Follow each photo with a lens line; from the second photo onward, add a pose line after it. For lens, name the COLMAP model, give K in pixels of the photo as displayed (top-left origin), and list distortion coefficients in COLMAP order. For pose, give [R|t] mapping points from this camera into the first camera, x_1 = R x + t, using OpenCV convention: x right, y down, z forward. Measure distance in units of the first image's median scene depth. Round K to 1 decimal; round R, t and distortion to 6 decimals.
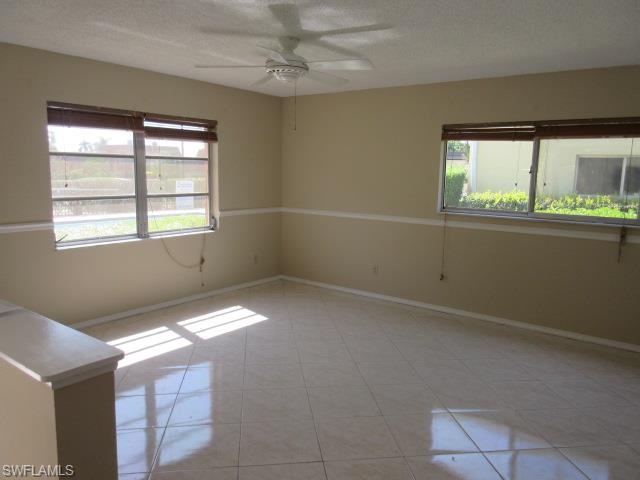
lens RADIAL K [[480.9, 0, 320.0], [0, 480.9, 240.0], [0, 0, 1]] dist [-0.001043, -0.000659]
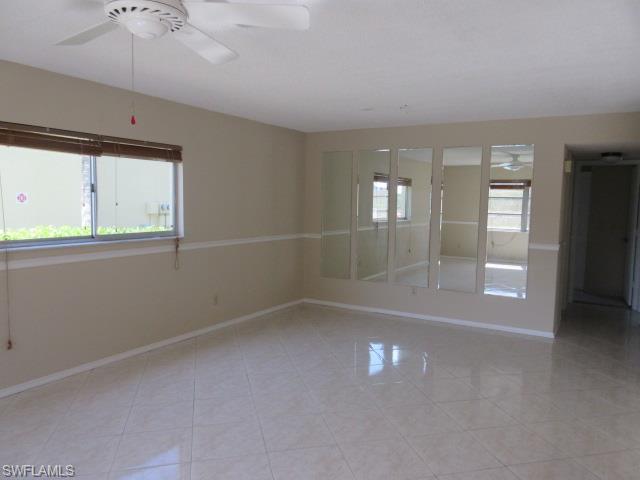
lens RADIAL K [[483.6, 0, 320.0], [0, 483.6, 240.0], [0, 0, 1]] dist [0.003680, 0.001687]
pose [[-0.114286, -0.107052, 0.987663, -0.473057], [0.120971, 0.985279, 0.120792, -0.101356], [-0.986055, 0.133284, -0.099654, 0.639892]]
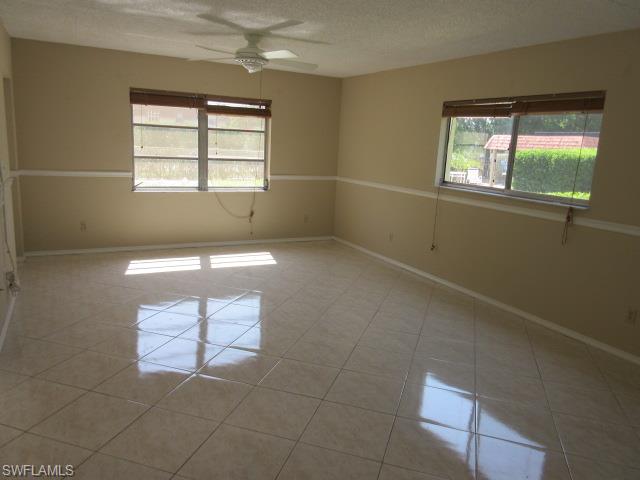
lens RADIAL K [[480.9, 0, 320.0], [0, 480.9, 240.0], [0, 0, 1]] dist [-0.001043, -0.000659]
pose [[0.904495, 0.109077, -0.412299, 0.481141], [-0.092423, 0.993899, 0.060188, 0.021207], [0.416349, -0.016334, 0.909058, -0.066087]]
